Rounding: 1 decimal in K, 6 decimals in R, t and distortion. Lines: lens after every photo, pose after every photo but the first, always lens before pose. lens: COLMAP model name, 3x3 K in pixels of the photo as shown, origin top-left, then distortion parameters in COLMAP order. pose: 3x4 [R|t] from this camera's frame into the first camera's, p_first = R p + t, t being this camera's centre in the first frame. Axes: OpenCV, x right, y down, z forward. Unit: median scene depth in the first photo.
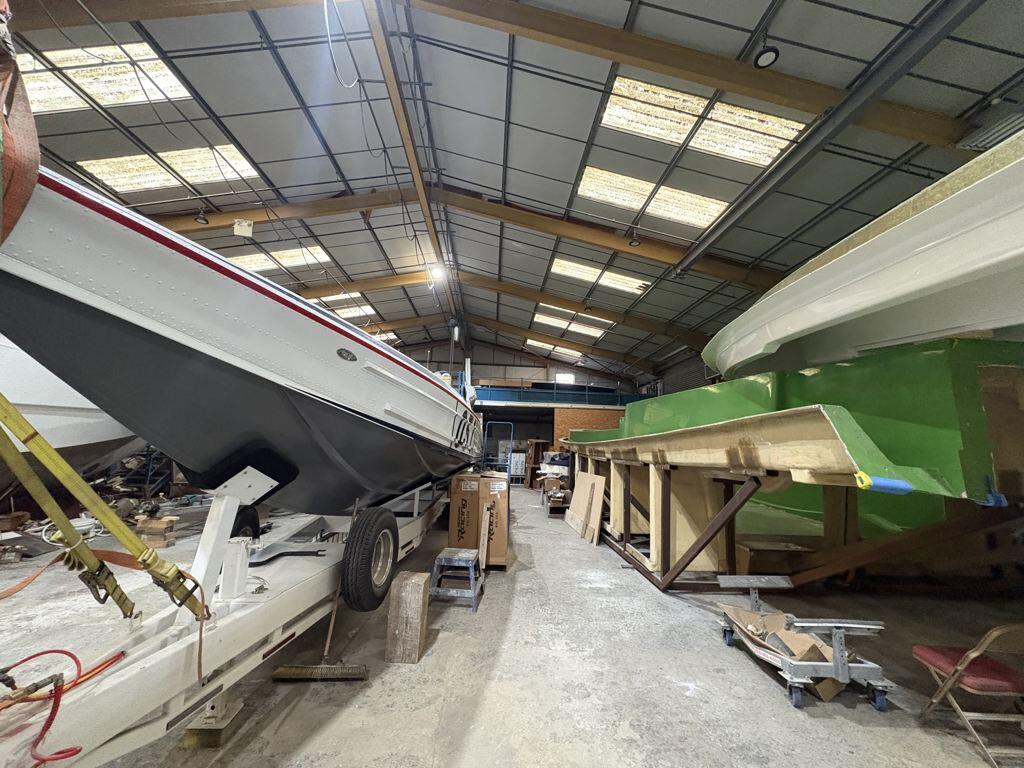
lens RADIAL K [[412.1, 0, 543.1], [0, 412.1, 374.9], [0, 0, 1]] dist [0.000379, -0.000137]
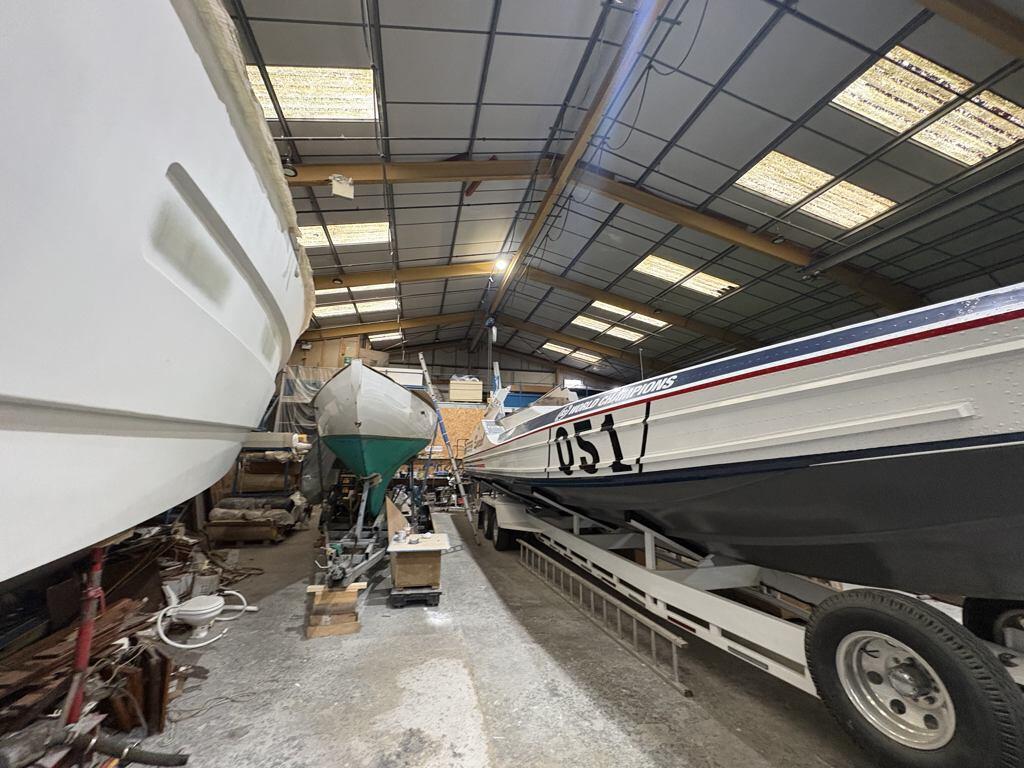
lens RADIAL K [[412.1, 0, 513.6], [0, 412.1, 382.3], [0, 0, 1]] dist [0.000379, -0.000137]
pose [[0.983400, 0.000970, 0.181448, -0.429241], [-0.001714, 0.999991, 0.003942, -0.000697], [-0.181443, -0.004188, 0.983393, 0.150043]]
